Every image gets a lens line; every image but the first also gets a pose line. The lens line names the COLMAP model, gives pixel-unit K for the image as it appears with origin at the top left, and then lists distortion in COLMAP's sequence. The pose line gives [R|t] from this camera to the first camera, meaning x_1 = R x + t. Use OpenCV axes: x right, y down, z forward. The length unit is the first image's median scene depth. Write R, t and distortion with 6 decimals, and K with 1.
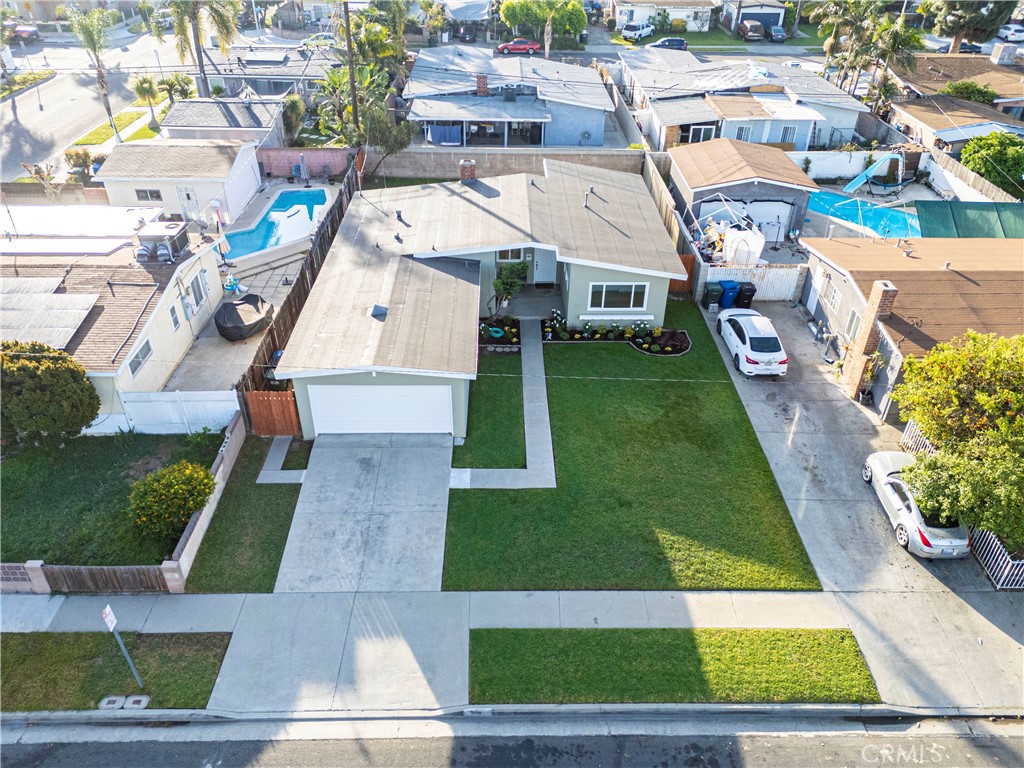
lens RADIAL K [[742.1, 0, 514.1], [0, 742.1, 386.9], [0, 0, 1]] dist [0.070894, -0.071469]
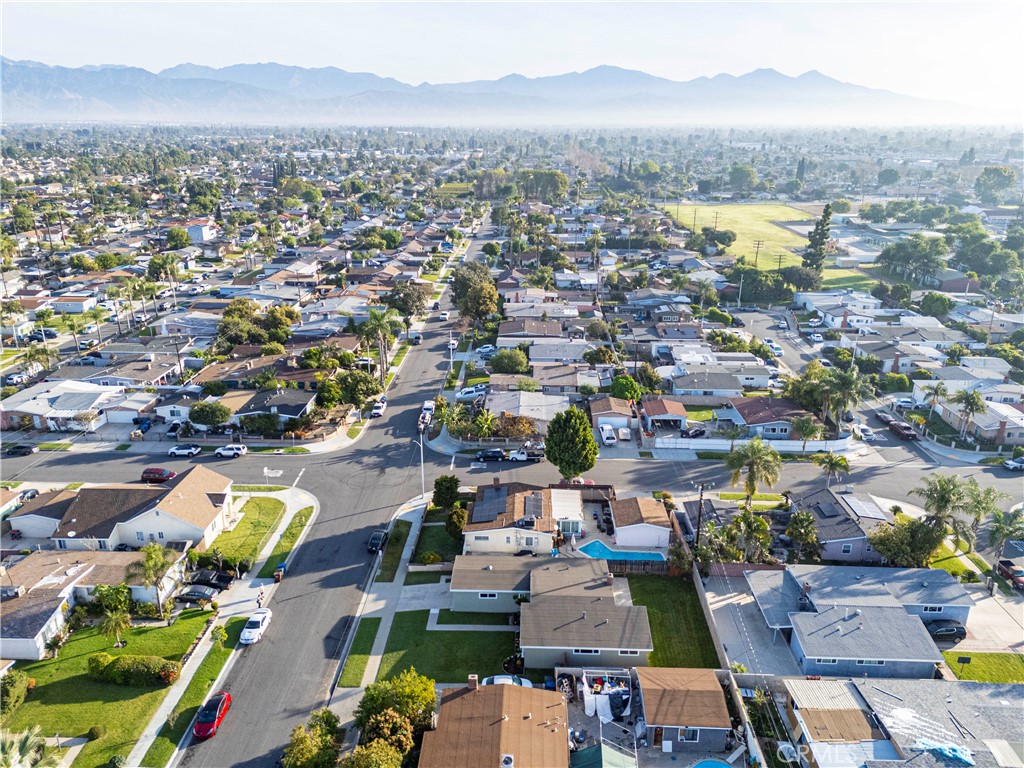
lens RADIAL K [[742.1, 0, 514.1], [0, 742.1, 386.9], [0, 0, 1]] dist [0.070894, -0.071469]
pose [[-0.046057, 0.312230, -0.948889, 3.066067], [-0.569087, 0.772480, 0.281806, -1.981381], [0.820987, 0.552980, 0.142108, 0.330171]]
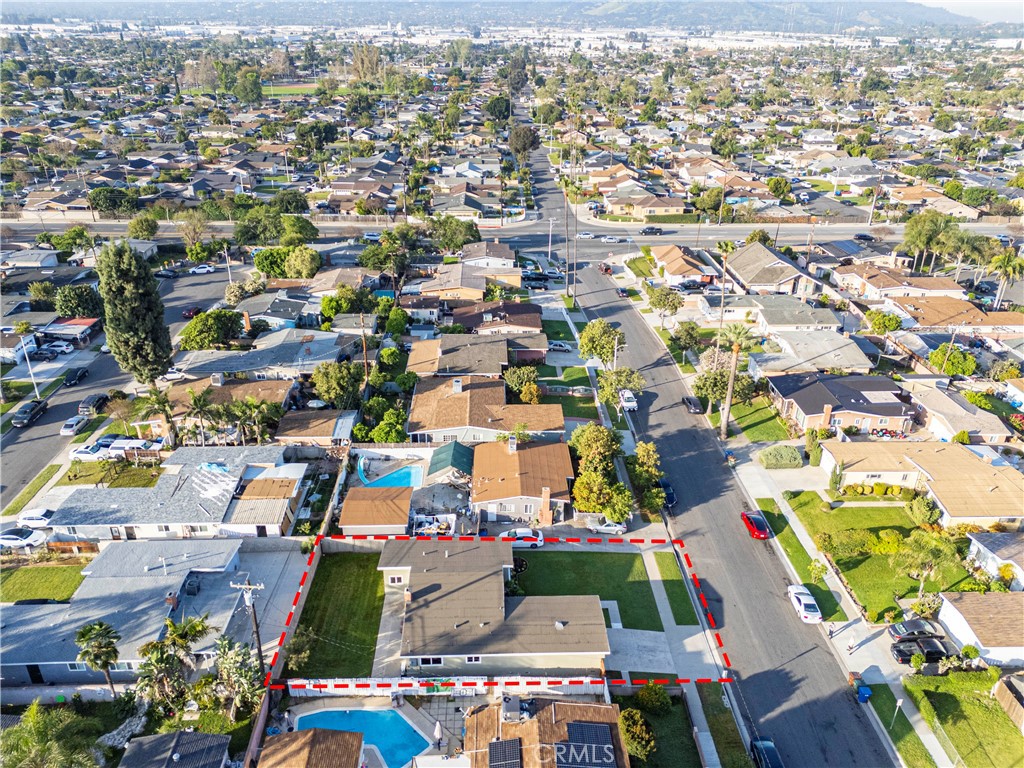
lens RADIAL K [[742.1, 0, 514.1], [0, 742.1, 386.9], [0, 0, 1]] dist [0.070894, -0.071469]
pose [[-0.019101, -0.453726, 0.890937, -2.411782], [0.555429, 0.736130, 0.386796, -2.043182], [-0.831344, 0.502241, 0.237952, 0.259106]]
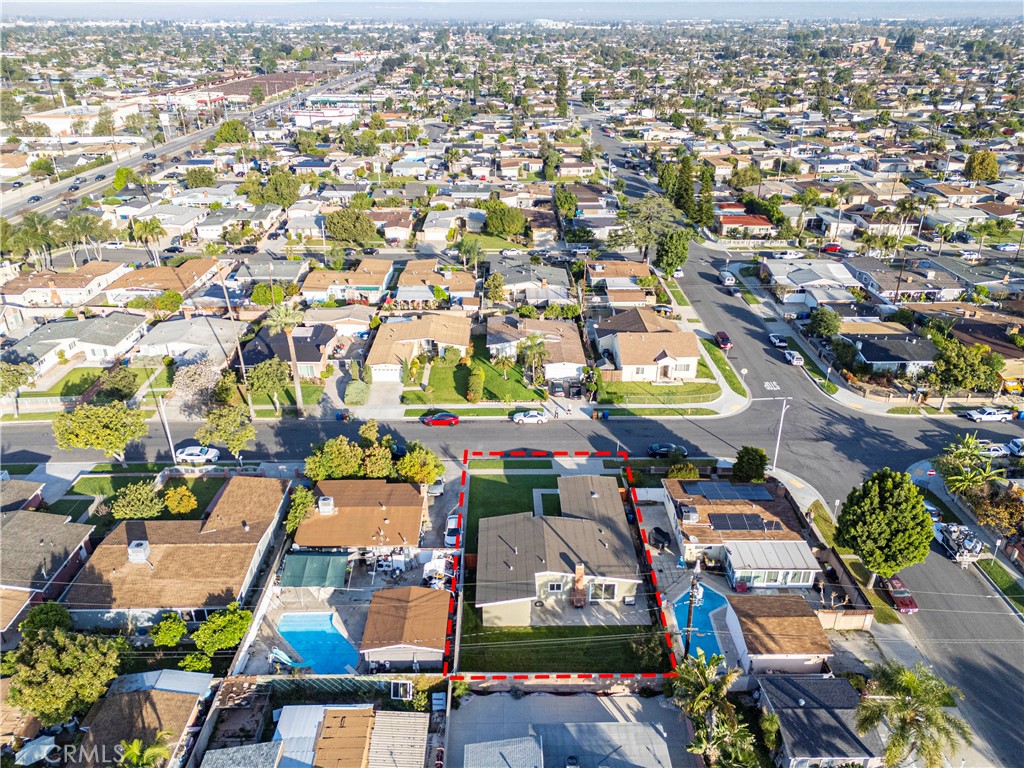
lens RADIAL K [[742.1, 0, 514.1], [0, 742.1, 386.9], [0, 0, 1]] dist [0.070894, -0.071469]
pose [[-0.999818, -0.017877, -0.006638, 0.201667], [-0.014504, 0.486936, 0.873317, -3.634566], [-0.012380, 0.873255, -0.487107, 2.613449]]
